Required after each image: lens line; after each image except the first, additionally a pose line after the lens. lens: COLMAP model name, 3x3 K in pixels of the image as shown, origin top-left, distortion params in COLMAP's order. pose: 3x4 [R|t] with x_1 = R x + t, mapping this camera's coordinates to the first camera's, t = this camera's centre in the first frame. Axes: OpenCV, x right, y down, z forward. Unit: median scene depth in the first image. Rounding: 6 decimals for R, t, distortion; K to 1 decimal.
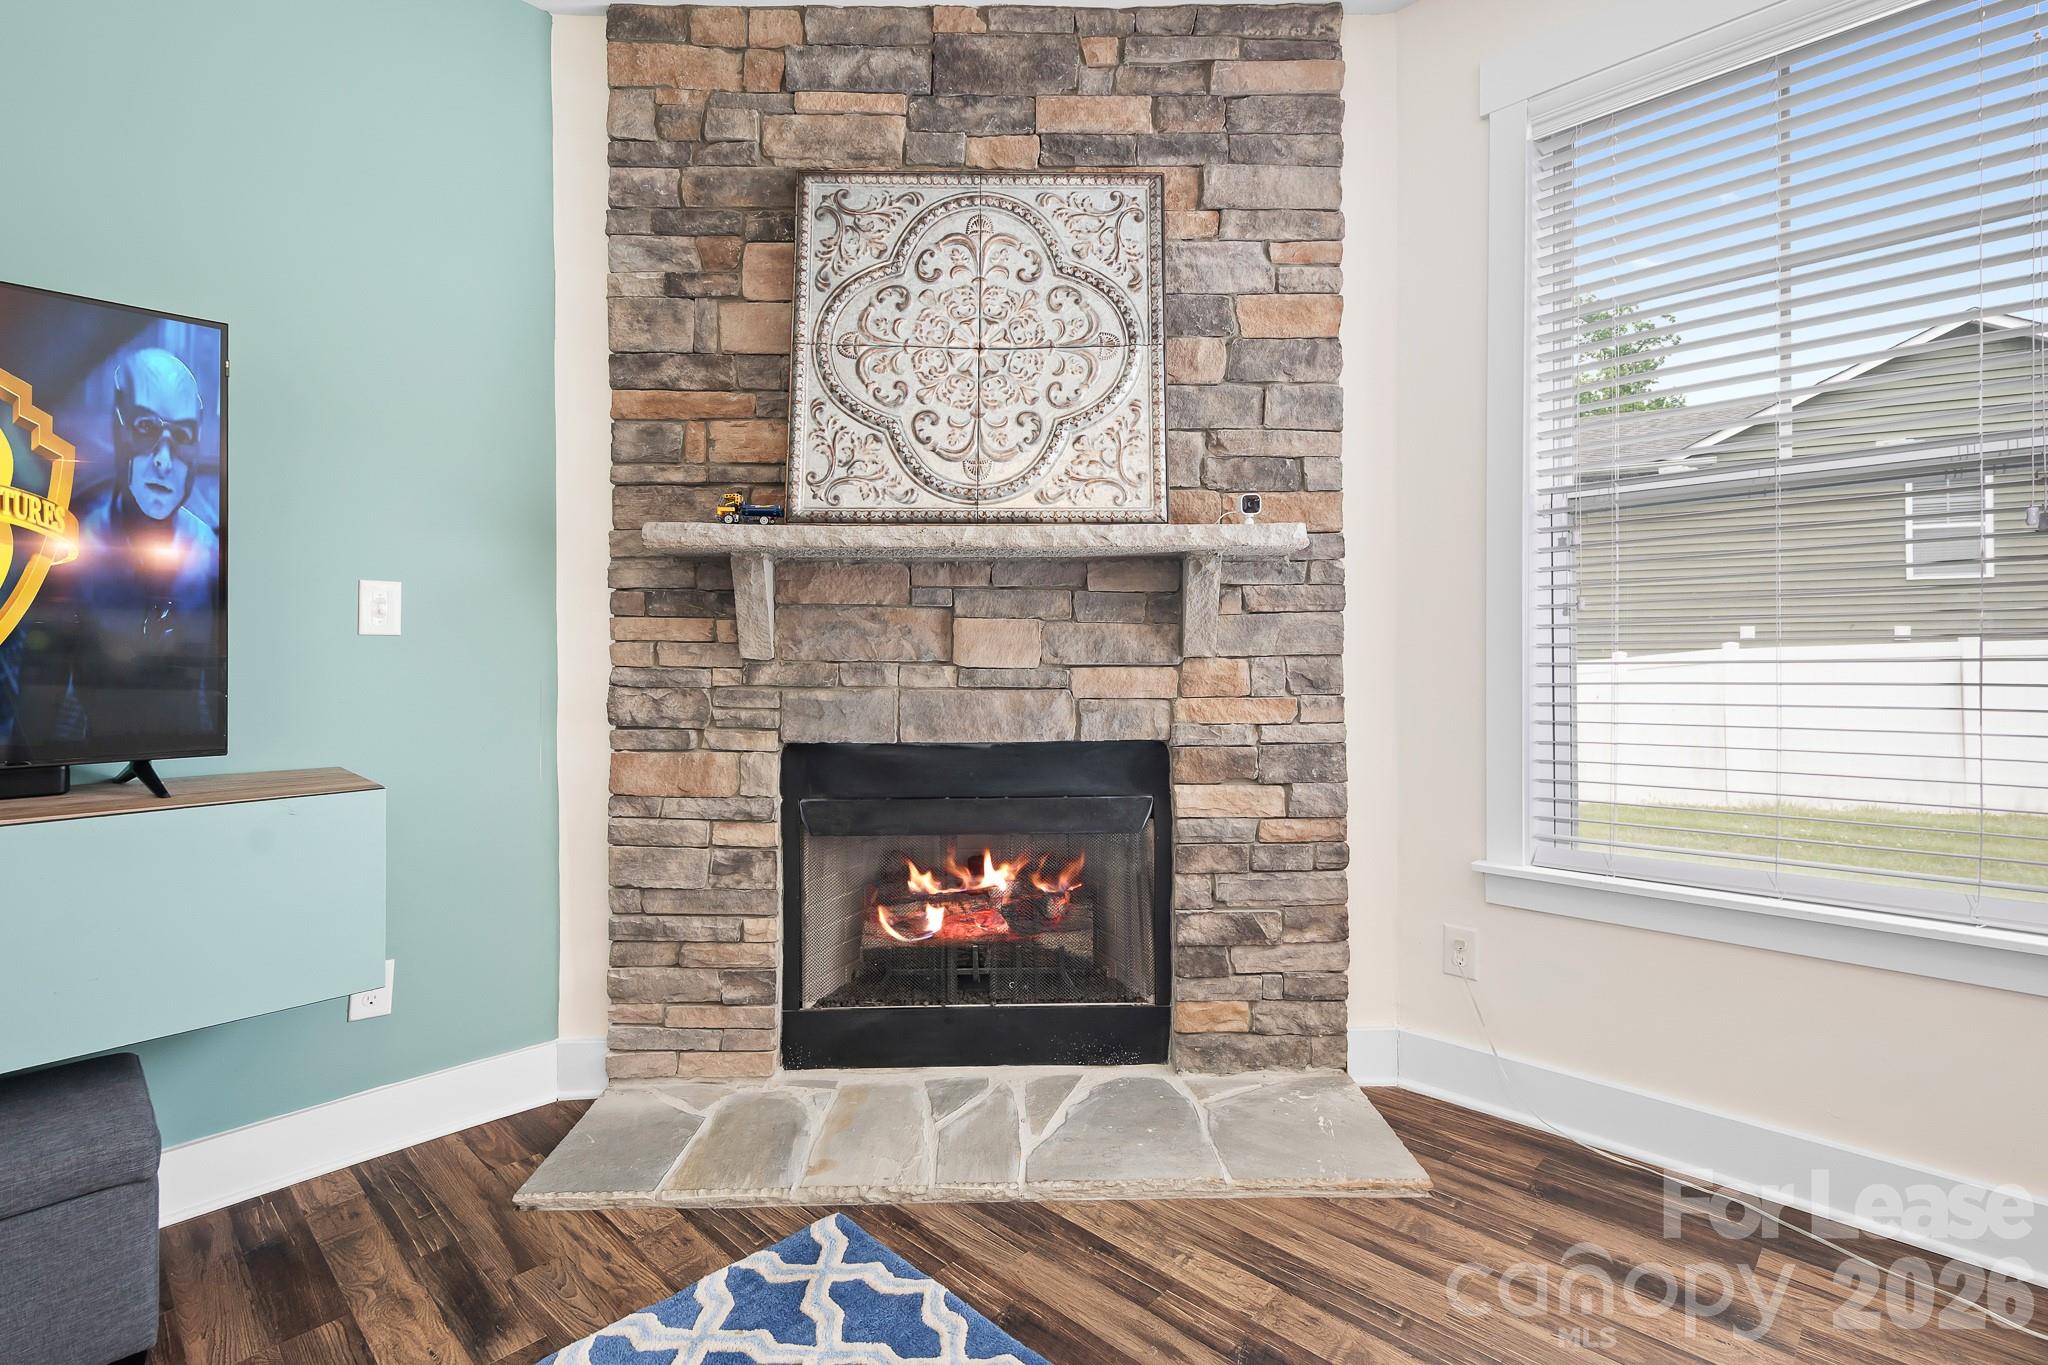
lens RADIAL K [[941.8, 0, 1024.4], [0, 941.8, 653.9], [0, 0, 1]] dist [0.002030, 0.000171]
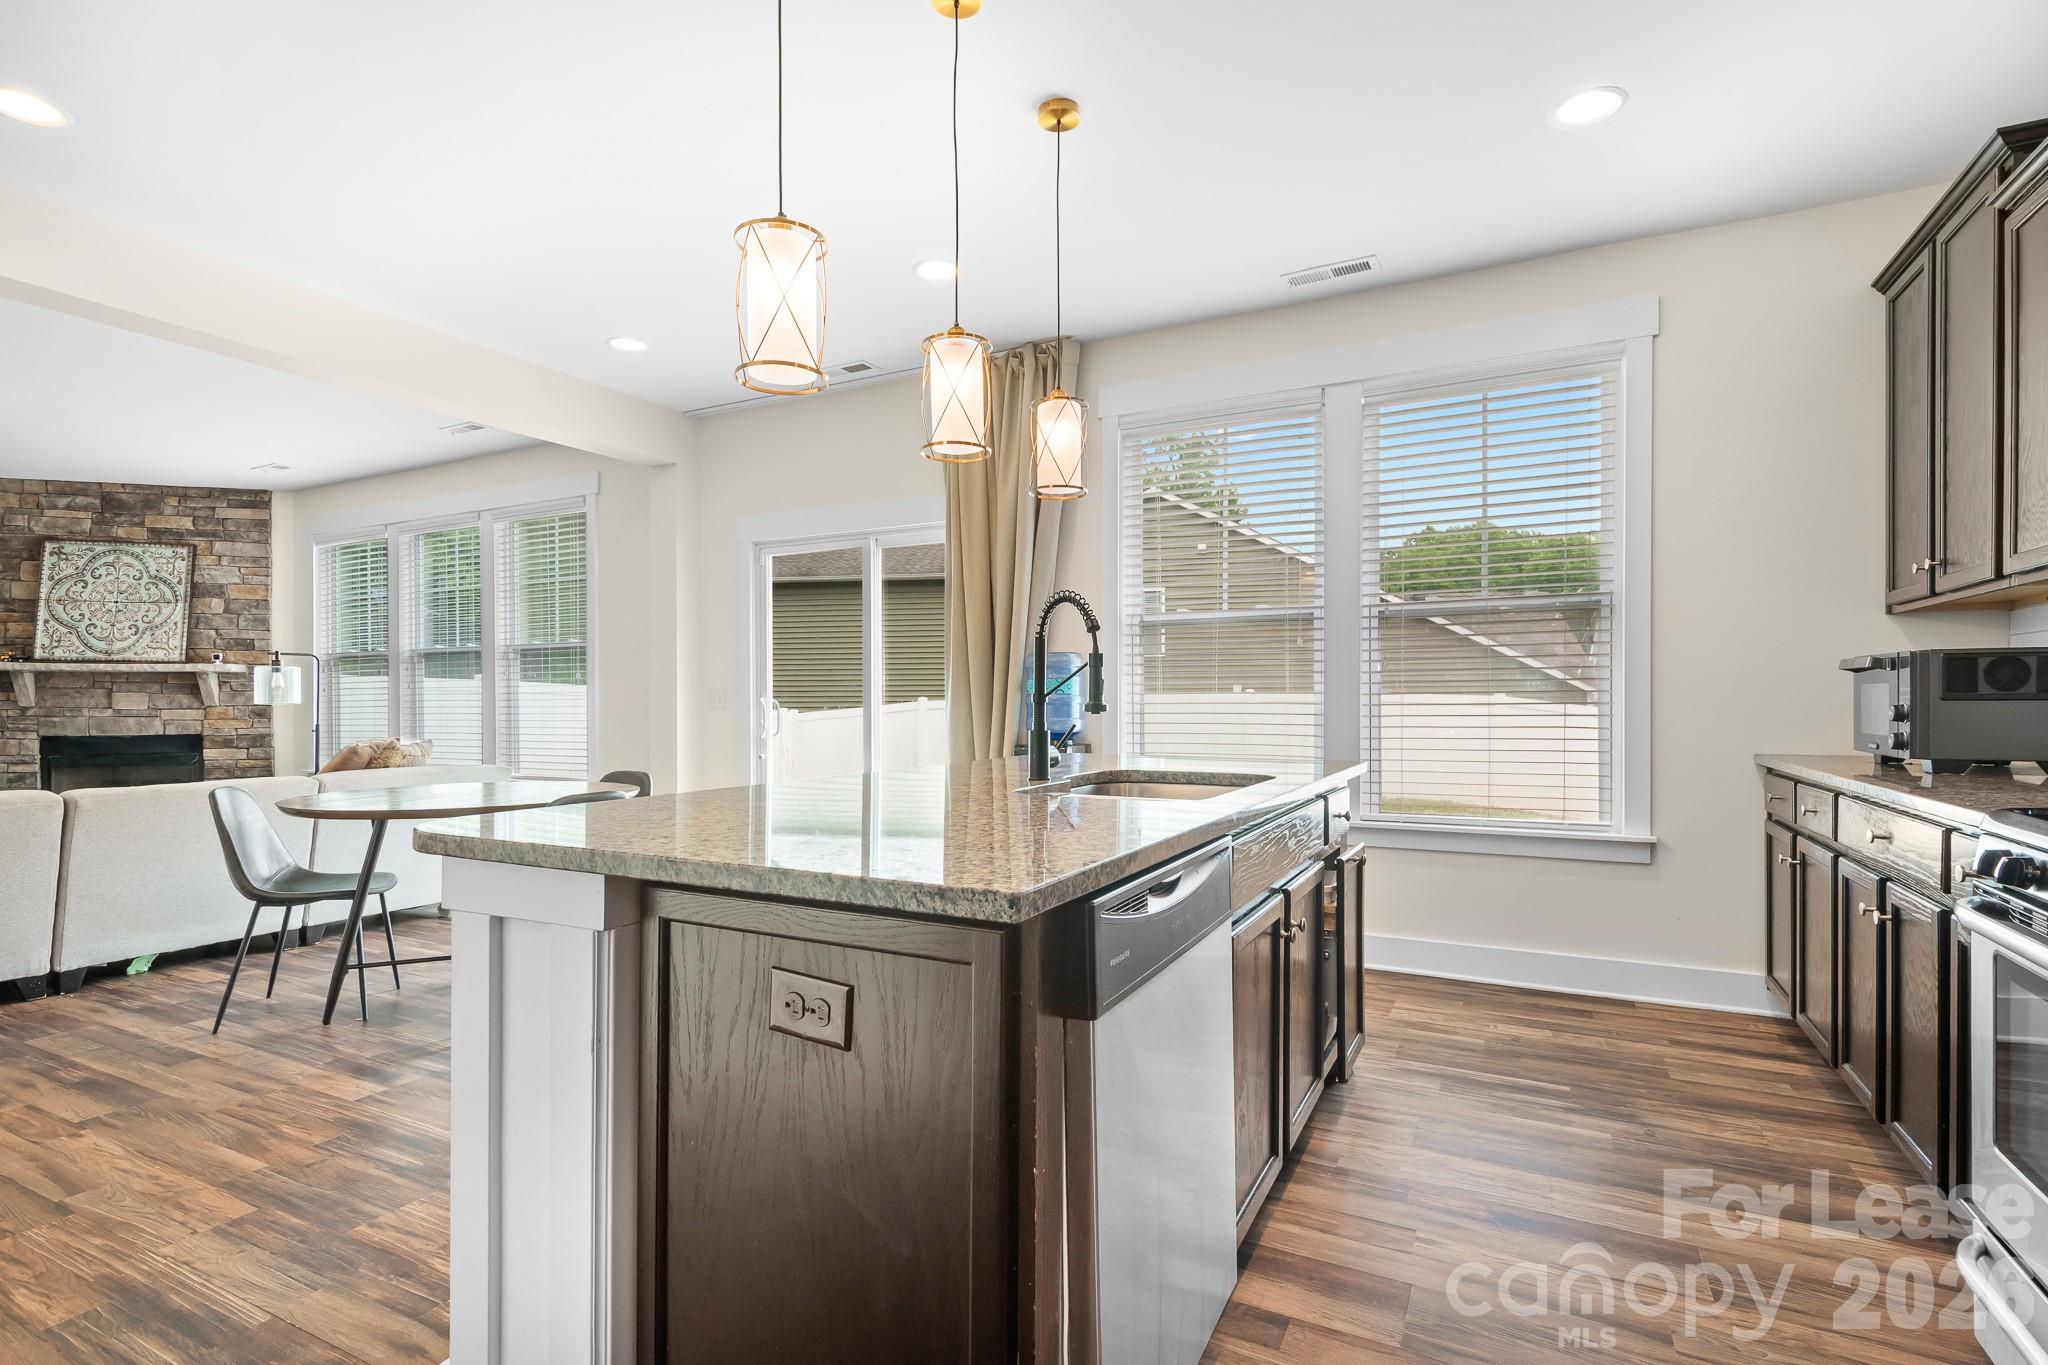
lens RADIAL K [[962.8, 0, 1028.0], [0, 962.8, 694.4], [0, 0, 1]] dist [-0.000636, -0.000938]
pose [[0.960382, 0.003750, 0.278662, 1.826509], [-0.004516, 0.999988, 0.002104, -0.051123], [-0.278650, -0.003279, 0.960387, -2.653539]]
